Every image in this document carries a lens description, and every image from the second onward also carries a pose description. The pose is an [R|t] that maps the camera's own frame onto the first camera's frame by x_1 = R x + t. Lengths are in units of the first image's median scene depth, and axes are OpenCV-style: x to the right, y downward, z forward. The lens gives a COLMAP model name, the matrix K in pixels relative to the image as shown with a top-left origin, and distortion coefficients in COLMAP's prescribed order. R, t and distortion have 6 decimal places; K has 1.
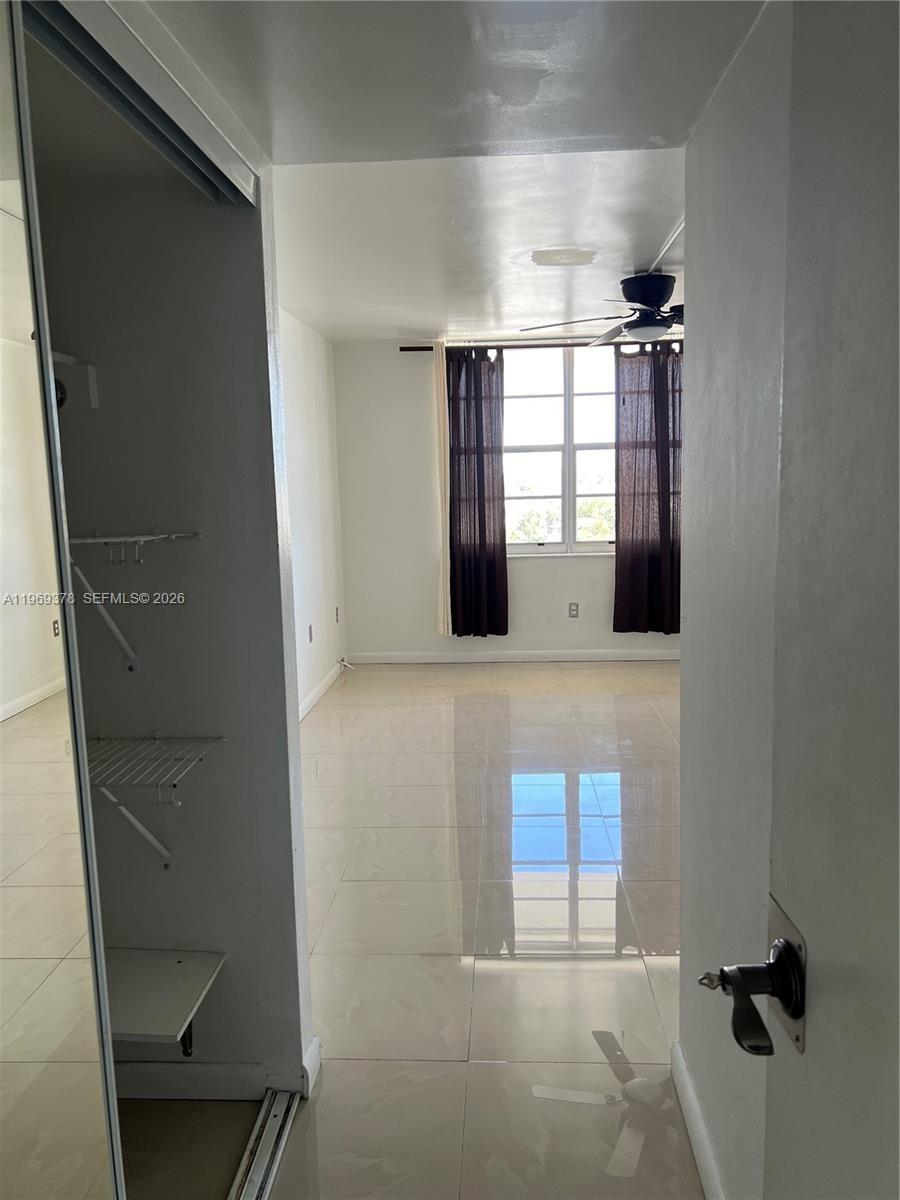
lens RADIAL K [[903.5, 0, 458.1], [0, 903.5, 602.4], [0, 0, 1]] dist [0.052993, -0.028755]
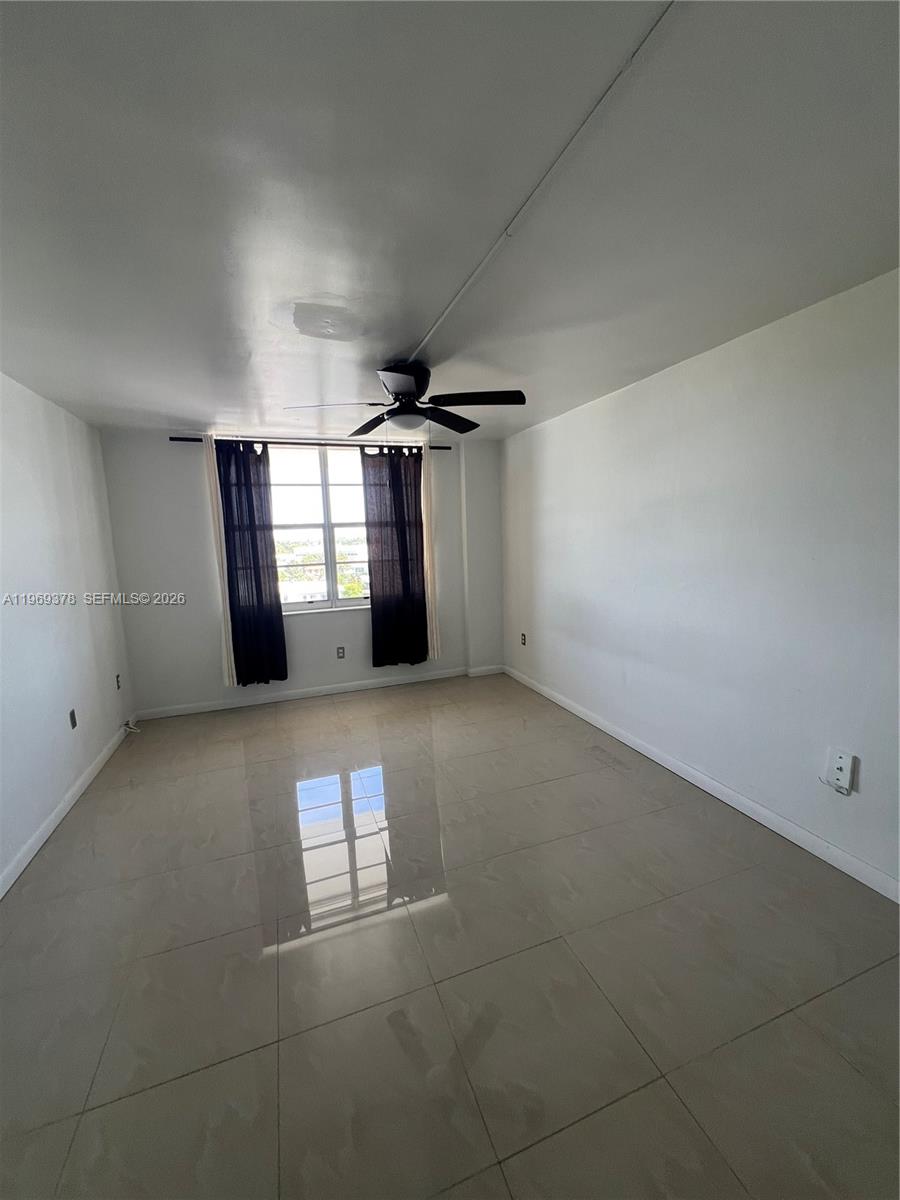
lens RADIAL K [[479.8, 0, 455.7], [0, 479.8, 605.4], [0, 0, 1]] dist [0.005633, -0.003372]
pose [[0.917344, -0.062526, 0.393155, 0.014434], [0.064053, 0.997904, 0.009248, -0.054899], [-0.392909, 0.016699, 0.919426, 0.316069]]
